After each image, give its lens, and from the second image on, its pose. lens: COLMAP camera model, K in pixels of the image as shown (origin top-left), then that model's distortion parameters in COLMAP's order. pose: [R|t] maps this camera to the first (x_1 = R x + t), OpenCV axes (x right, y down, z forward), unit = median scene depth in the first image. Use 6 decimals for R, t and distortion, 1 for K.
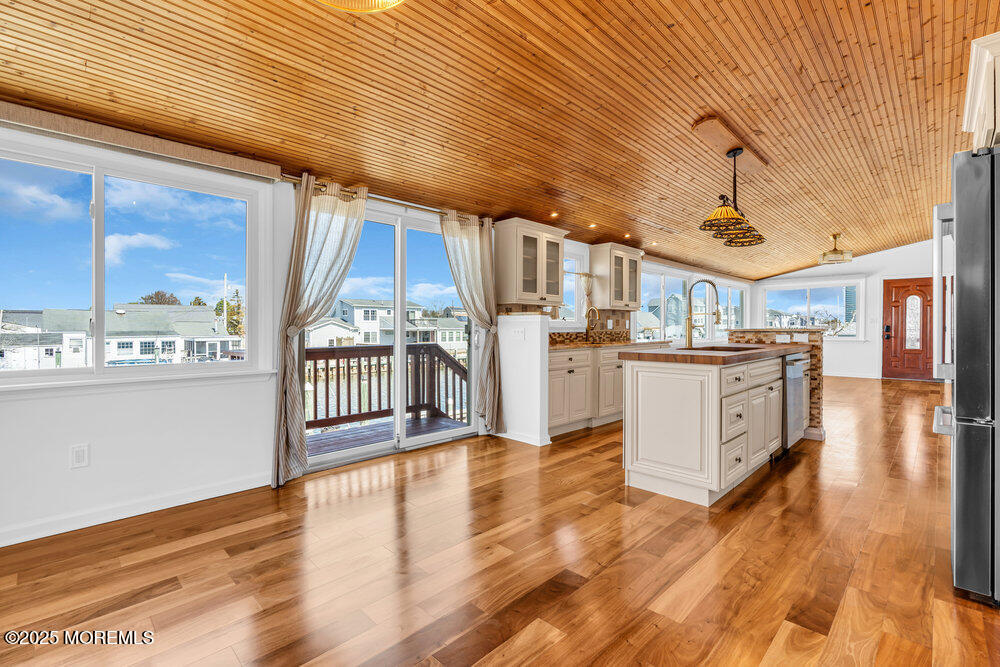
lens RADIAL K [[448.0, 0, 500.3], [0, 448.0, 332.3], [0, 0, 1]] dist [-0.009674, 0.002965]
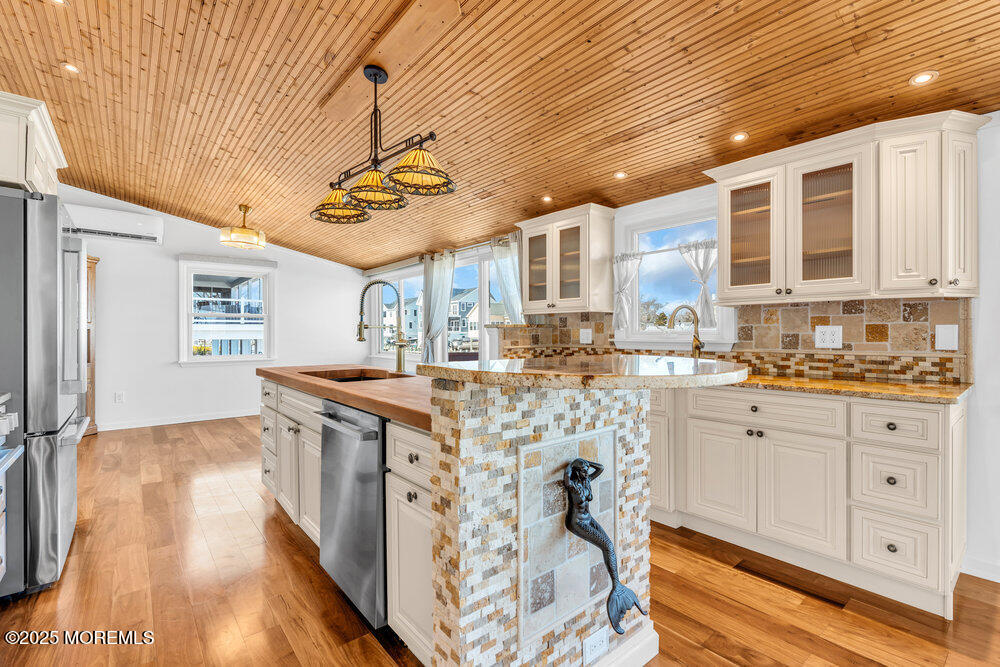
lens RADIAL K [[448.0, 0, 497.4], [0, 448.0, 336.1], [0, 0, 1]] dist [-0.009674, 0.002965]
pose [[-0.100356, 0.006291, -0.994932, 0.477738], [-0.009716, 0.999926, 0.007303, -0.013413], [0.994904, 0.010400, -0.100288, 0.516423]]
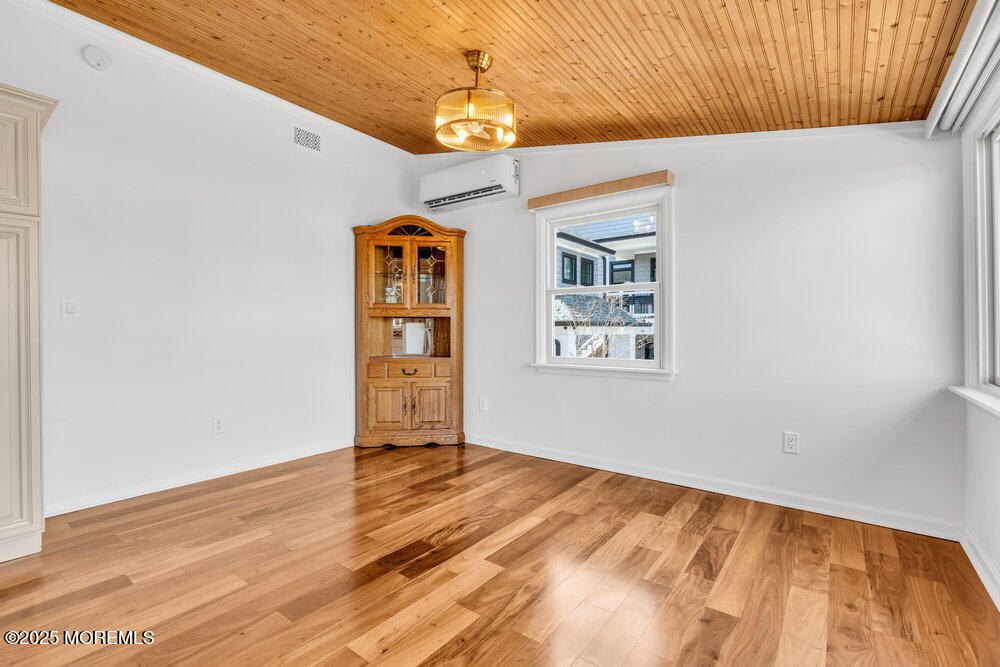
lens RADIAL K [[448.0, 0, 505.3], [0, 448.0, 339.7], [0, 0, 1]] dist [-0.009674, 0.002965]
pose [[-0.990460, 0.001843, -0.137786, -0.030308], [-0.002613, 0.999479, 0.032155, -0.004783], [0.137774, 0.032209, -0.989940, 0.418155]]
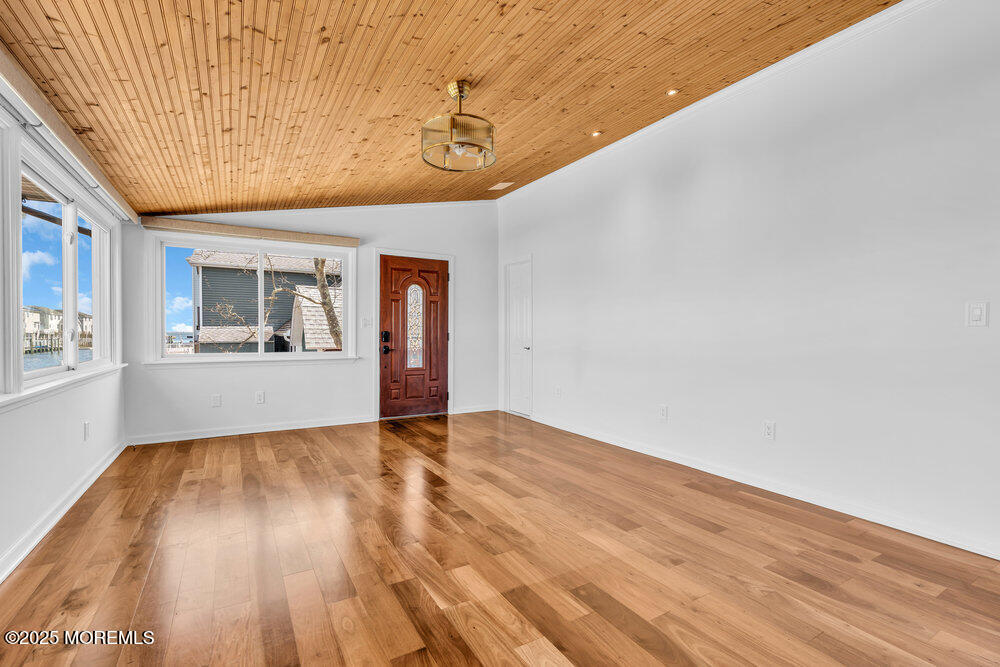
lens RADIAL K [[448.0, 0, 502.5], [0, 448.0, 340.3], [0, 0, 1]] dist [-0.009674, 0.002965]
pose [[0.246154, -0.014882, 0.969116, 0.324216], [0.007803, 0.999880, 0.013373, -0.010284], [-0.969199, 0.004270, 0.246240, 0.712149]]
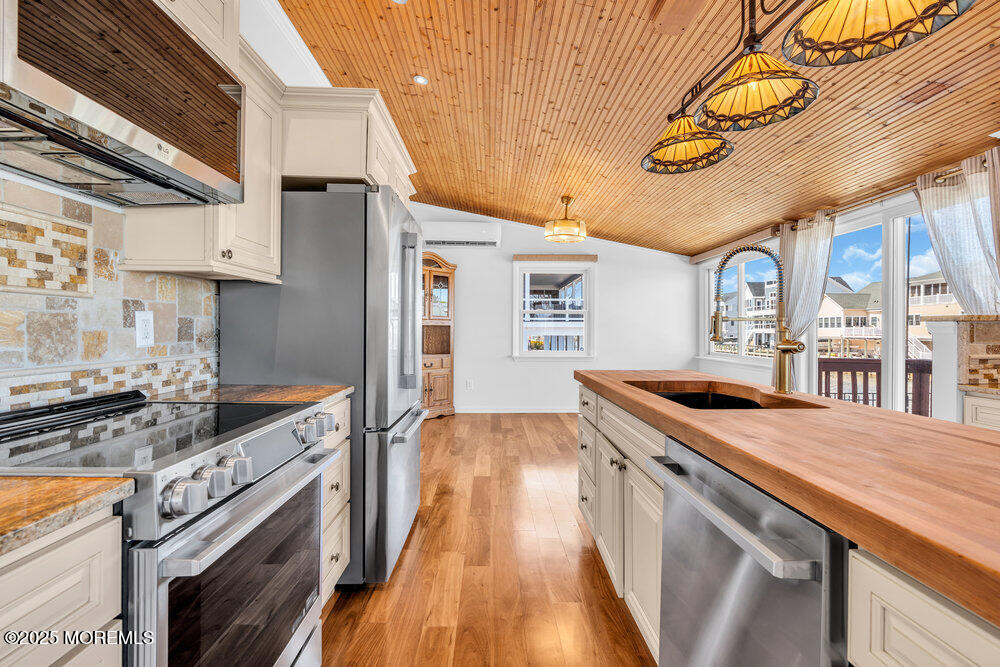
lens RADIAL K [[448.0, 0, 498.3], [0, 448.0, 330.0], [0, 0, 1]] dist [-0.009674, 0.002965]
pose [[-0.699064, -0.003102, -0.715052, 0.396445], [-0.012227, 0.999896, 0.007617, -0.012343], [0.714954, 0.014068, -0.699030, 0.465058]]
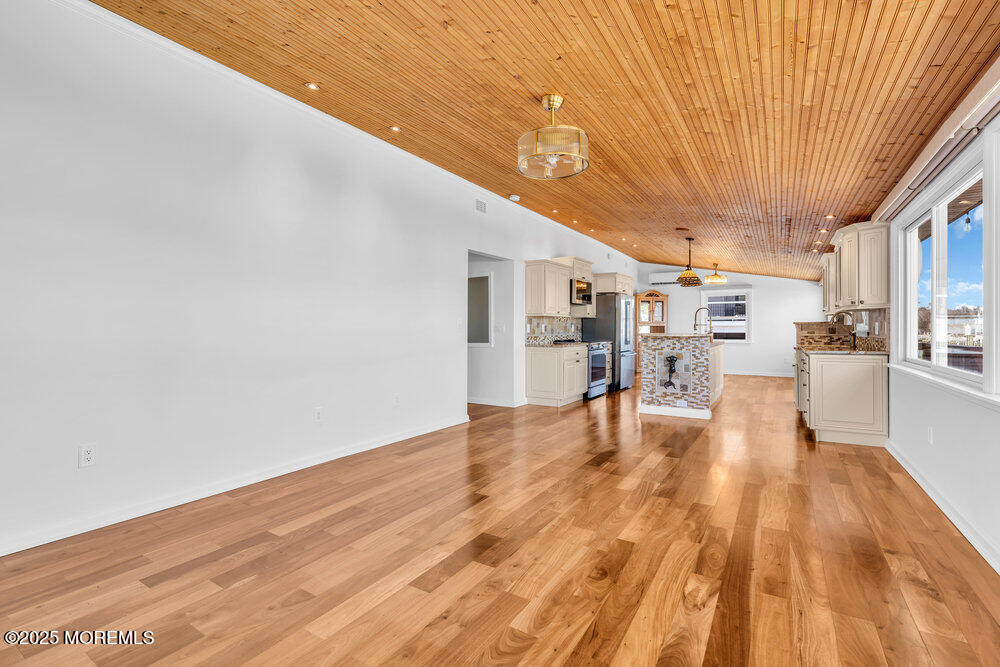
lens RADIAL K [[448.0, 0, 495.6], [0, 448.0, 332.5], [0, 0, 1]] dist [-0.009674, 0.002965]
pose [[-0.978067, 0.003889, -0.208256, 0.717525], [0.000263, 0.999848, 0.017433, -0.017278], [0.208292, 0.016996, -0.977919, 1.116476]]
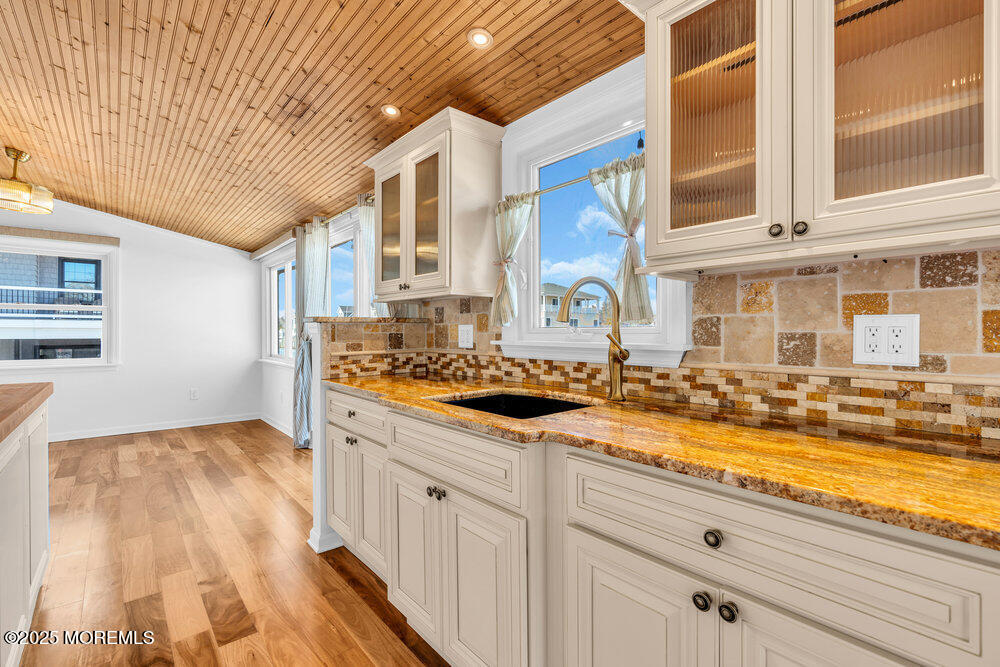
lens RADIAL K [[448.0, 0, 493.0], [0, 448.0, 333.2], [0, 0, 1]] dist [-0.009674, 0.002965]
pose [[-0.083225, 0.001361, -0.996530, 0.307712], [-0.012692, 0.999917, 0.002425, -0.013663], [0.996450, 0.012849, -0.083201, 0.598221]]
